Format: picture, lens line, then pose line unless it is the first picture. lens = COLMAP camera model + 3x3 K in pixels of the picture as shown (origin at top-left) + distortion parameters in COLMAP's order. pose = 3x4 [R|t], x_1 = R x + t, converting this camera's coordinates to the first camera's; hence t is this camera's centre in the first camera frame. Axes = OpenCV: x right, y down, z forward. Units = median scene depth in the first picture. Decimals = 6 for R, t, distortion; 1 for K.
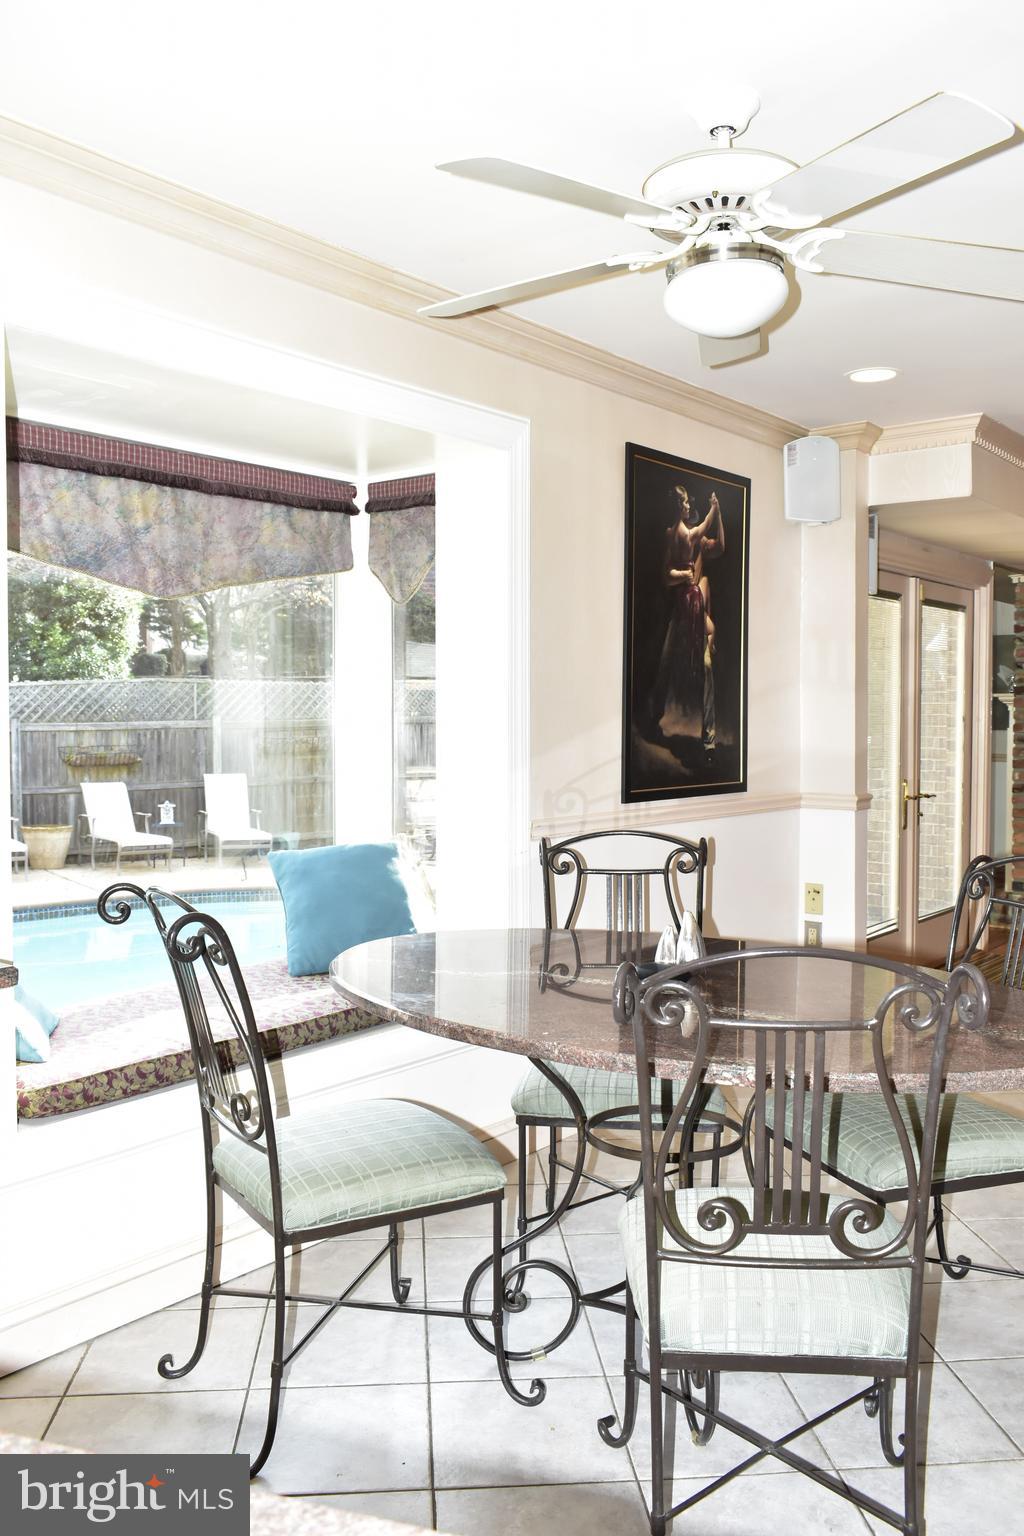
lens RADIAL K [[1297.6, 0, 510.9], [0, 1297.6, 766.1], [0, 0, 1]] dist [-0.034203, 0.010555]
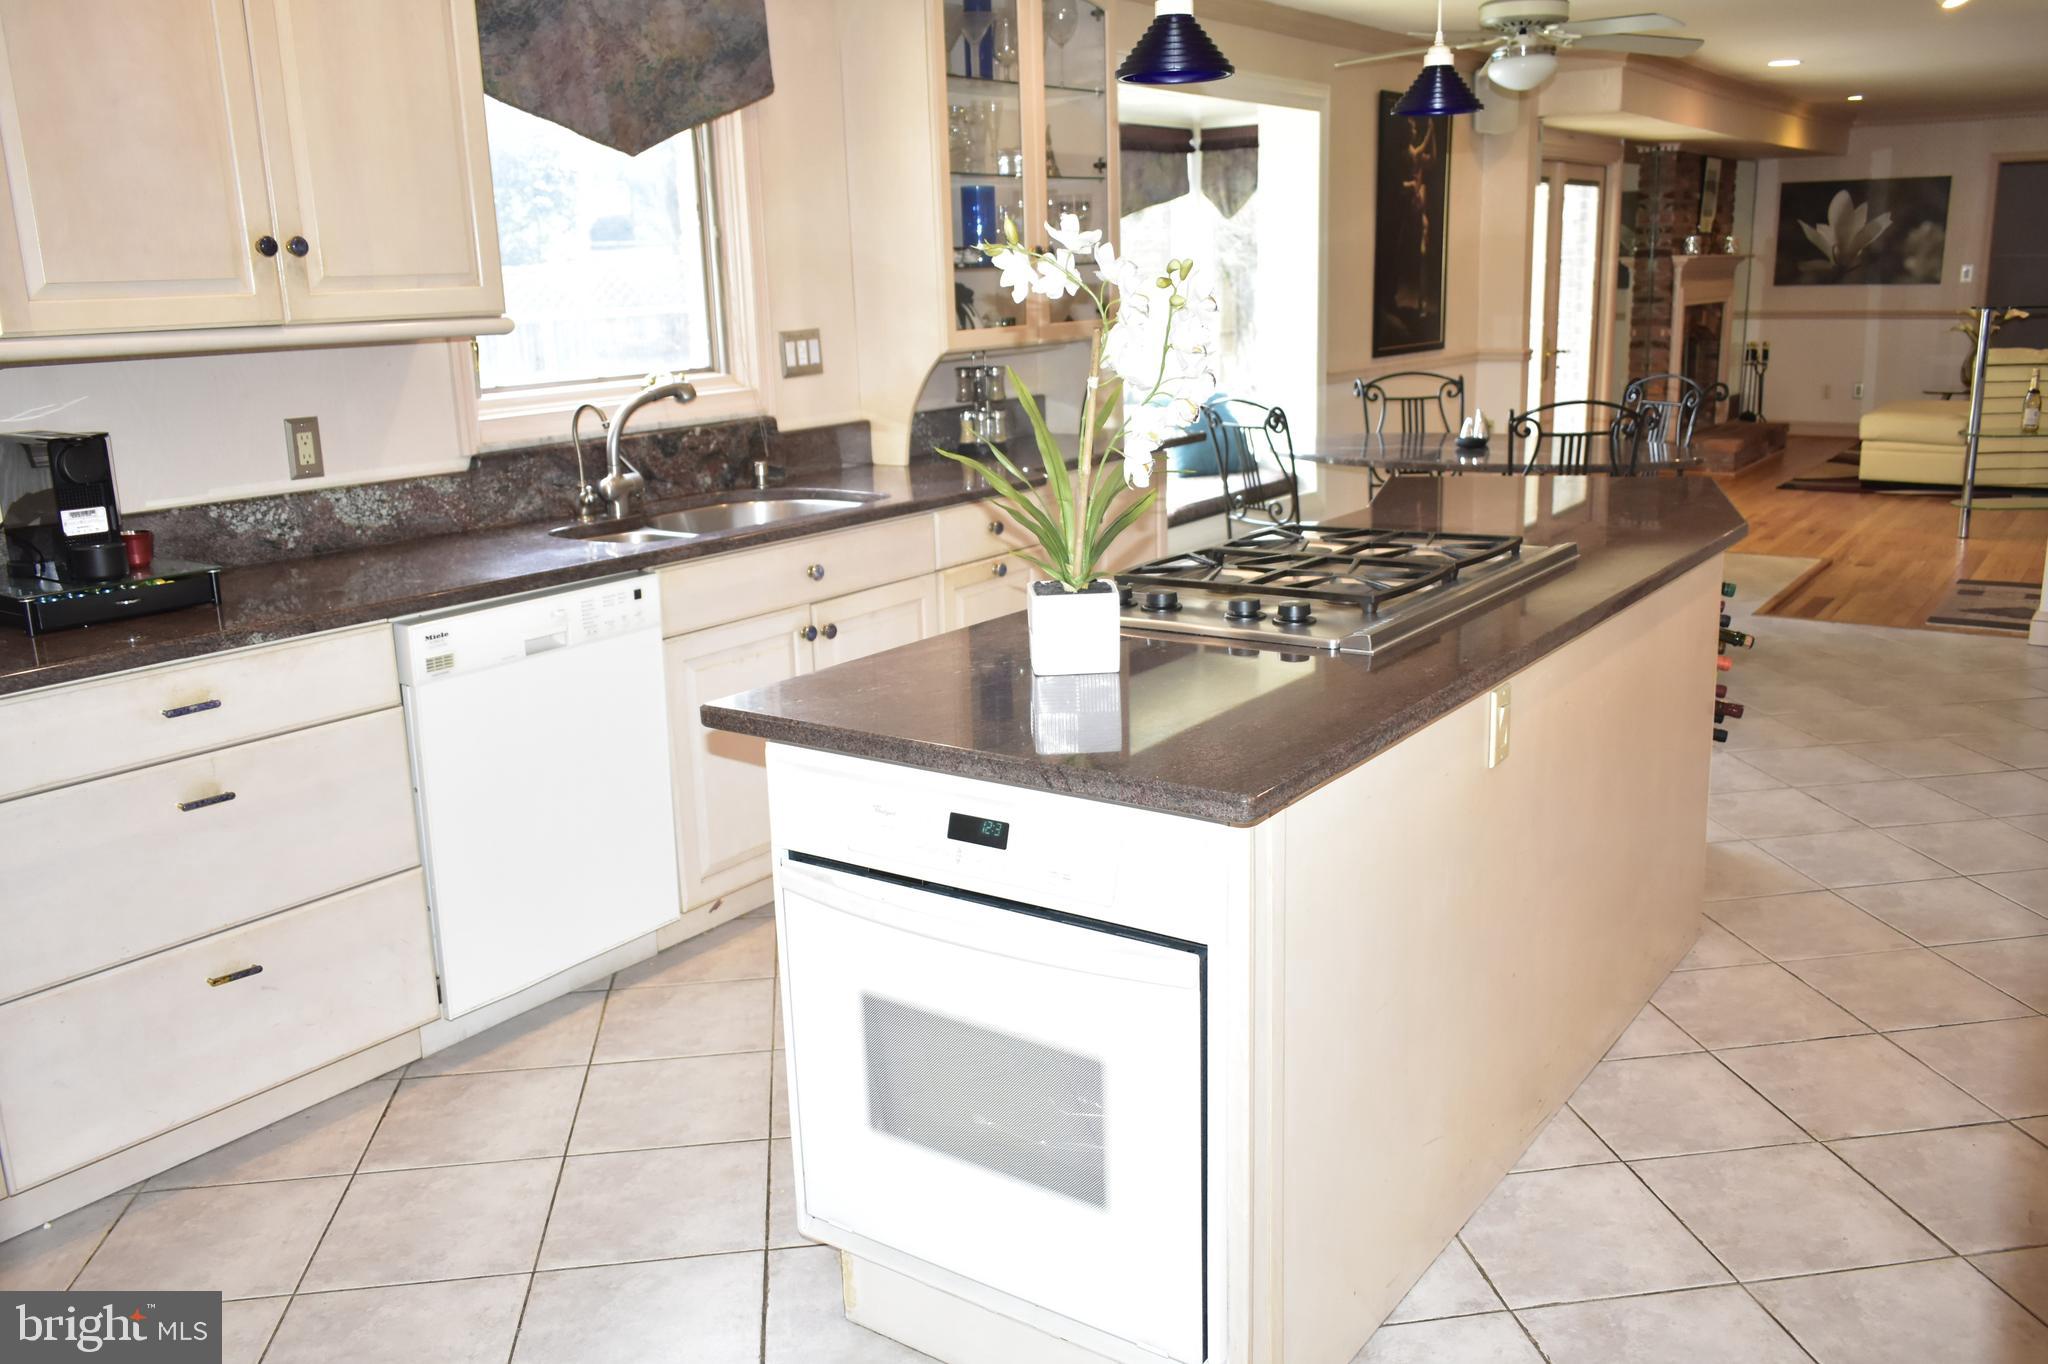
lens RADIAL K [[1614.3, 0, 1024.3], [0, 1614.3, 684.2], [0, 0, 1]] dist [-0.031910, 0.001721]
pose [[0.998874, -0.038922, 0.027133, -0.331661], [0.032451, 0.977637, 0.207781, -0.001025], [-0.034613, -0.206666, 0.977799, -0.717914]]
